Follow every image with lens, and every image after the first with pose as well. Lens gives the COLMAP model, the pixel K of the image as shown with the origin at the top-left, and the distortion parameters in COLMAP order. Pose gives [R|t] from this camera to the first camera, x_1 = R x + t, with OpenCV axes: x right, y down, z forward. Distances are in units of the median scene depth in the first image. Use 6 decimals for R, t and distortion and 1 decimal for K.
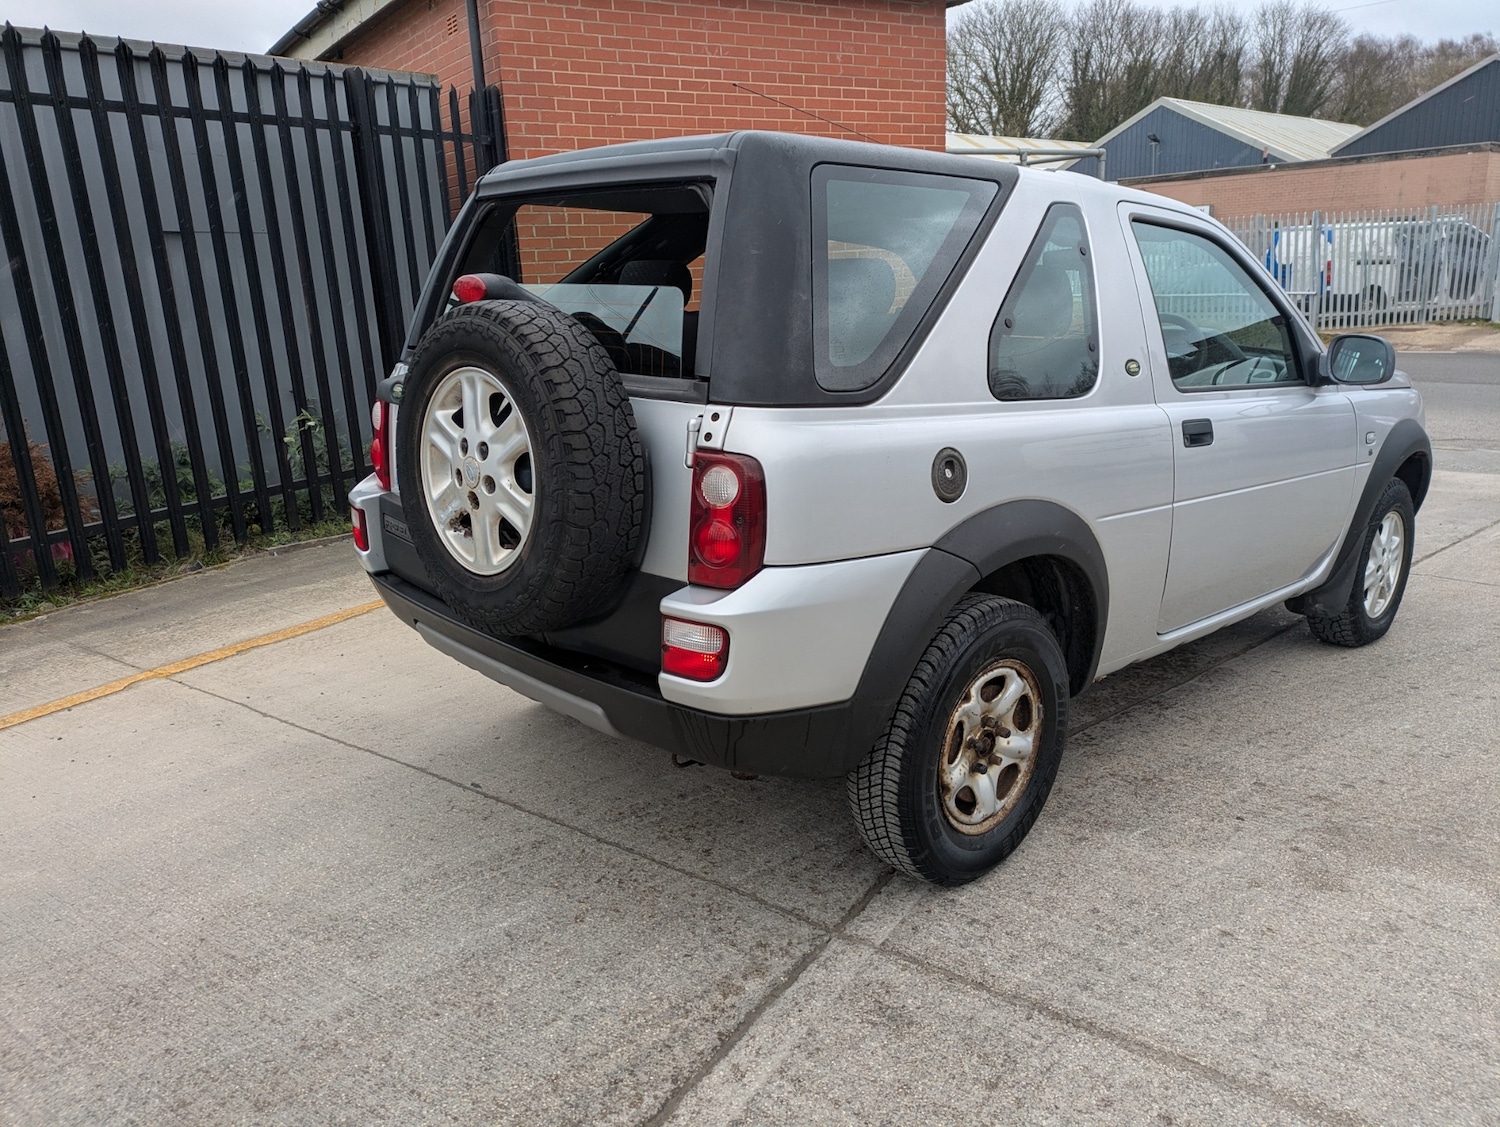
lens RADIAL K [[1095.3, 0, 763.1], [0, 1095.3, 543.9], [0, 0, 1]] dist [0.053848, -0.035463]
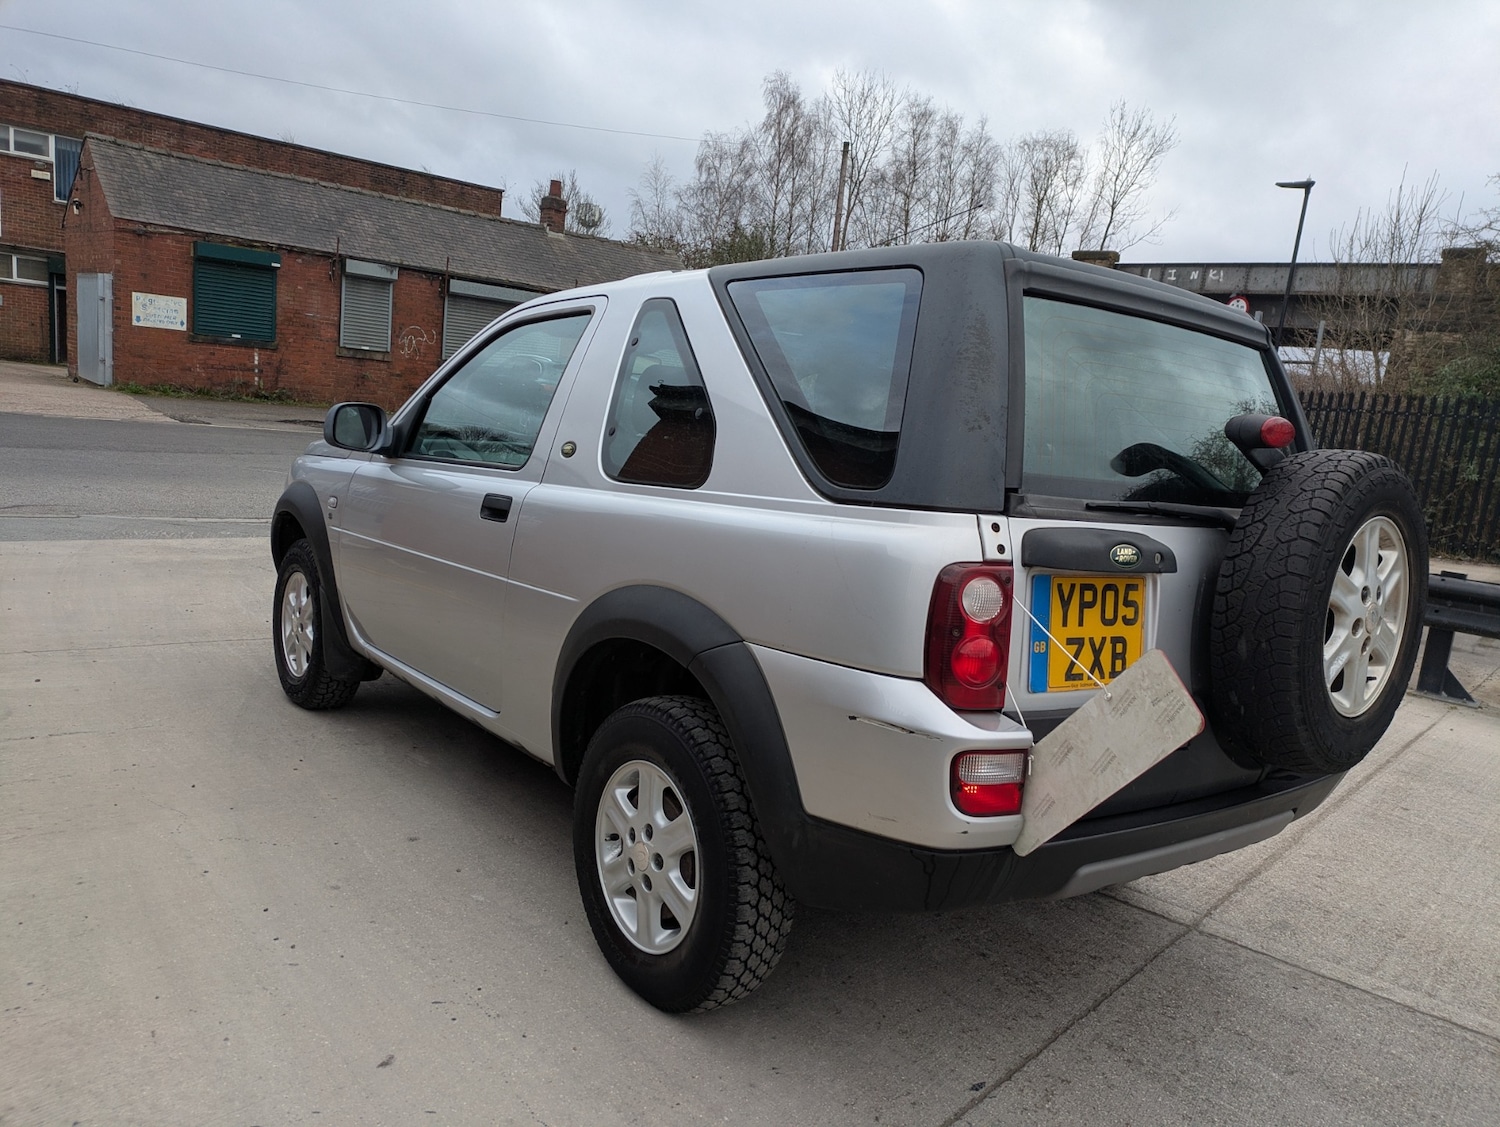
lens RADIAL K [[1095.3, 0, 764.5], [0, 1095.3, 575.3], [0, 0, 1]] dist [0.053848, -0.035463]
pose [[0.085200, -0.126437, 0.988309, -1.170002], [0.134770, 0.984262, 0.114301, -0.261579], [-0.987207, 0.123456, 0.100899, 1.269348]]
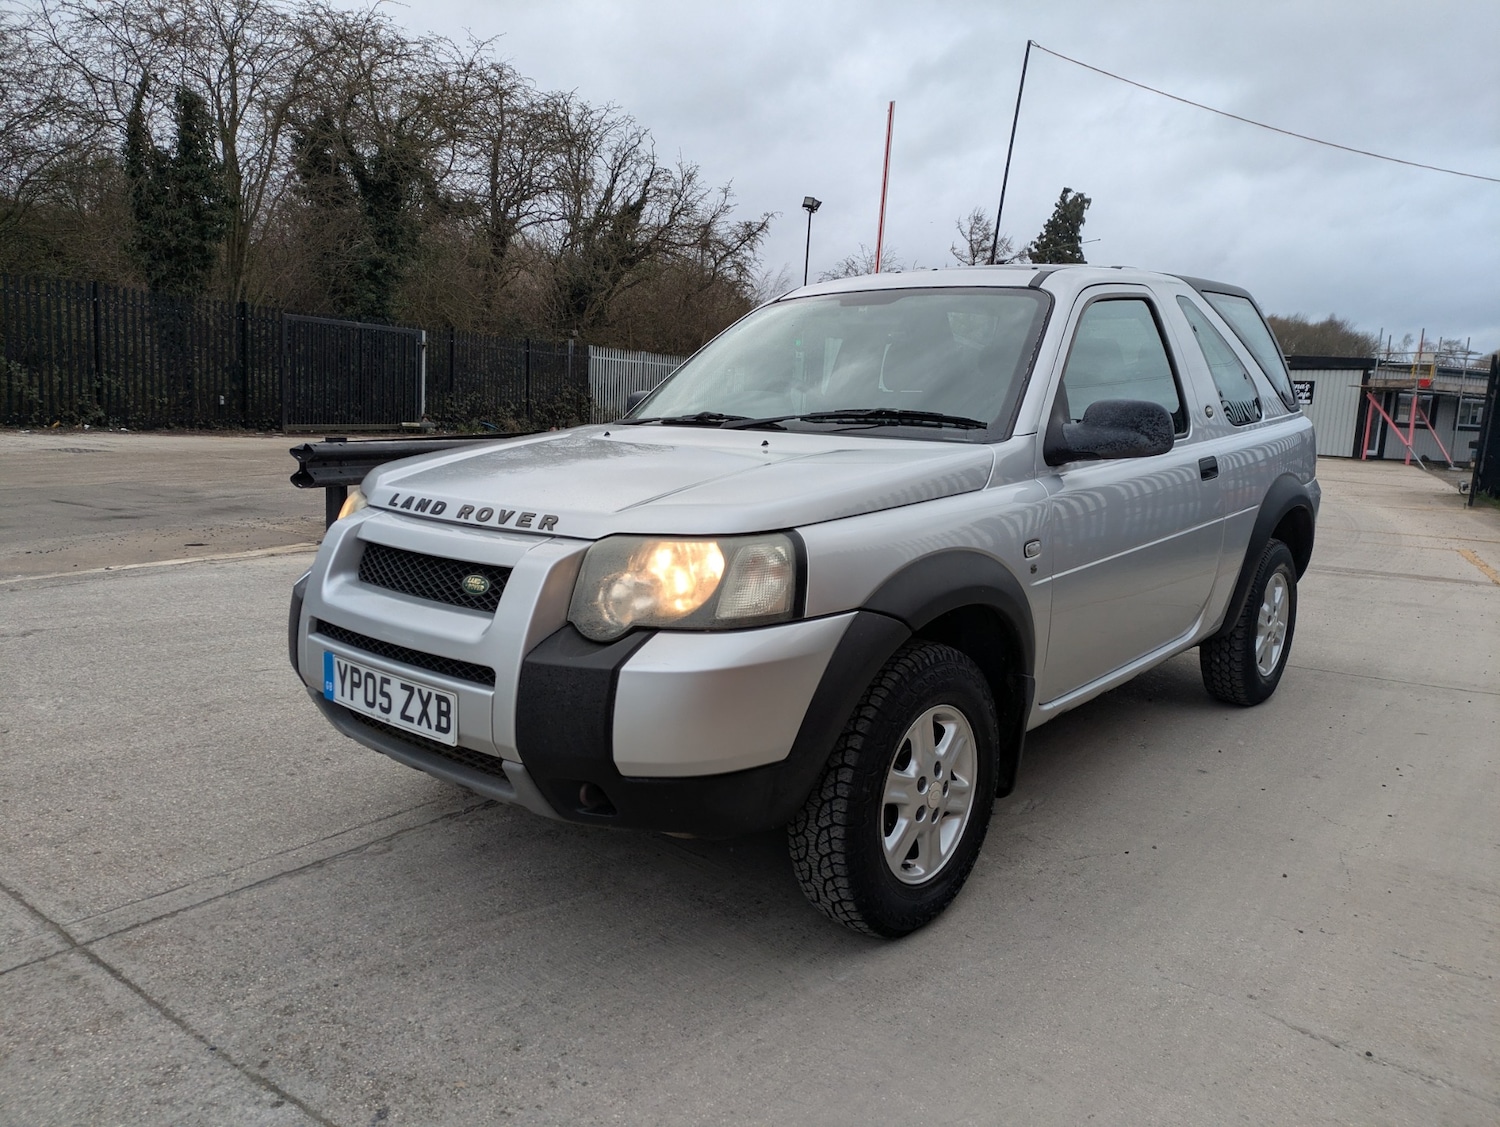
lens RADIAL K [[1109.5, 0, 731.3], [0, 1109.5, 548.0], [0, 0, 1]] dist [0.059075, -0.029906]
pose [[-0.996264, -0.002216, -0.086330, 0.761449], [-0.034320, 0.927496, 0.372255, -0.672238], [0.079245, 0.373827, -0.924107, 3.039524]]
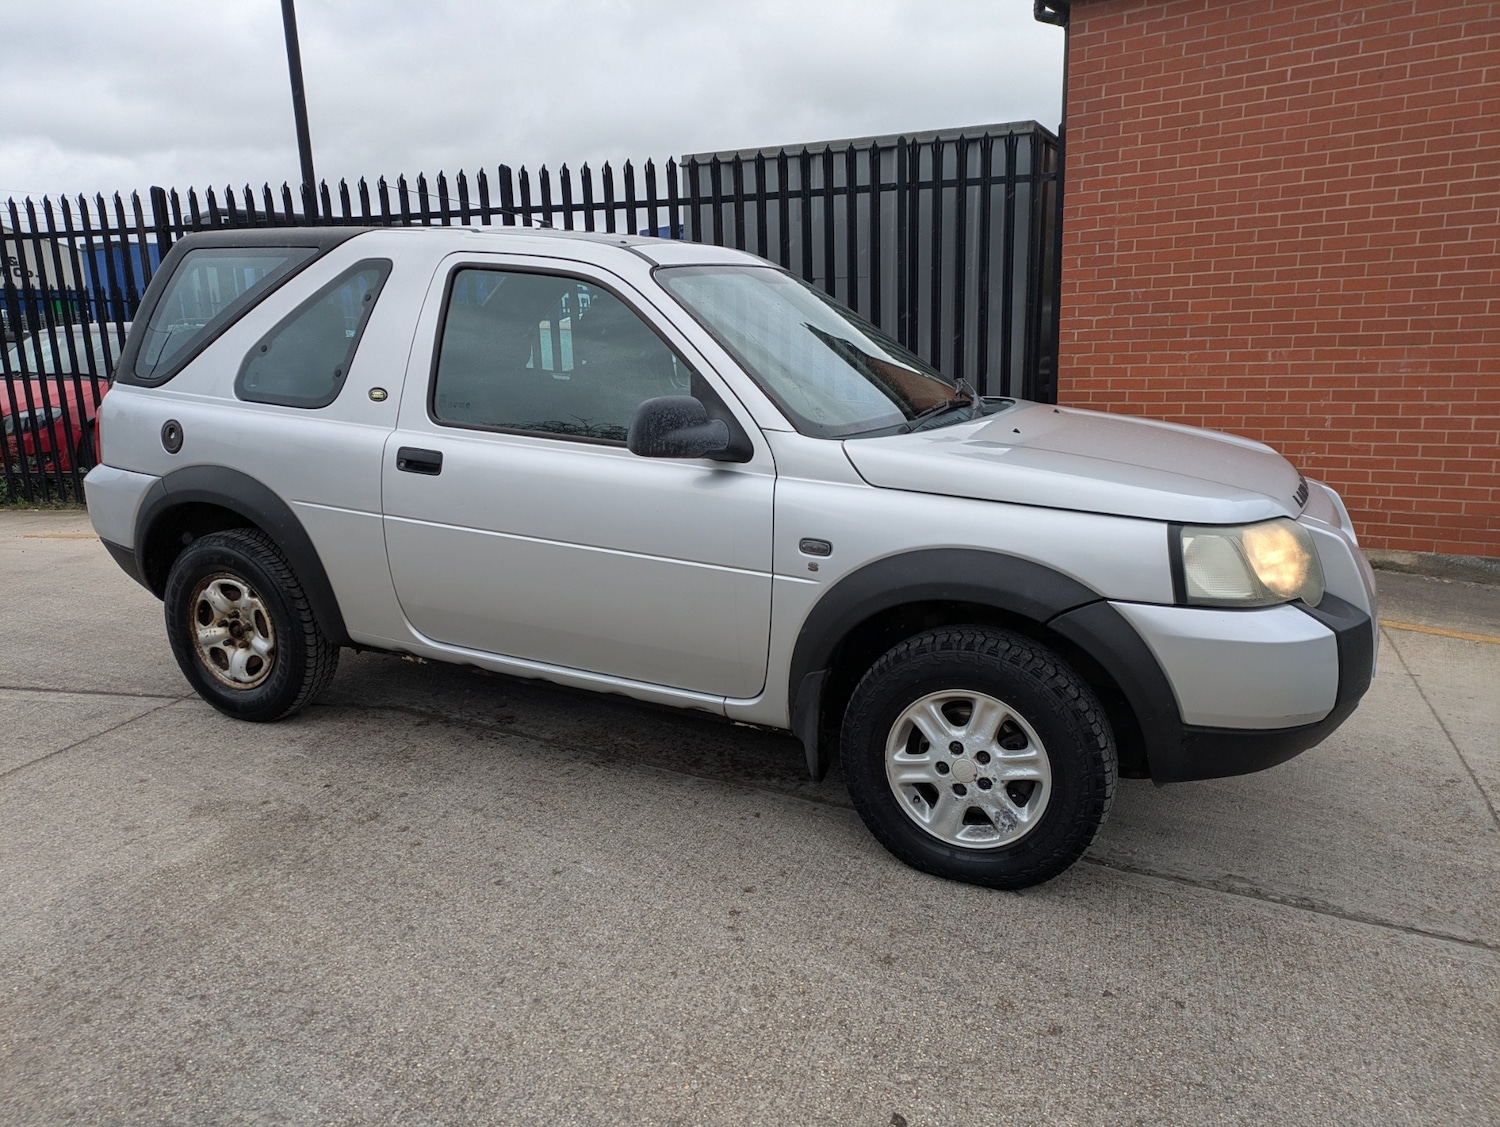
lens RADIAL K [[1095.3, 0, 735.5], [0, 1095.3, 571.8], [0, 0, 1]] dist [0.053848, -0.035463]
pose [[0.354574, 0.222032, -0.908284, 1.825542], [-0.218241, 0.964219, 0.150509, -0.272860], [0.909202, 0.144858, 0.390343, 1.041960]]
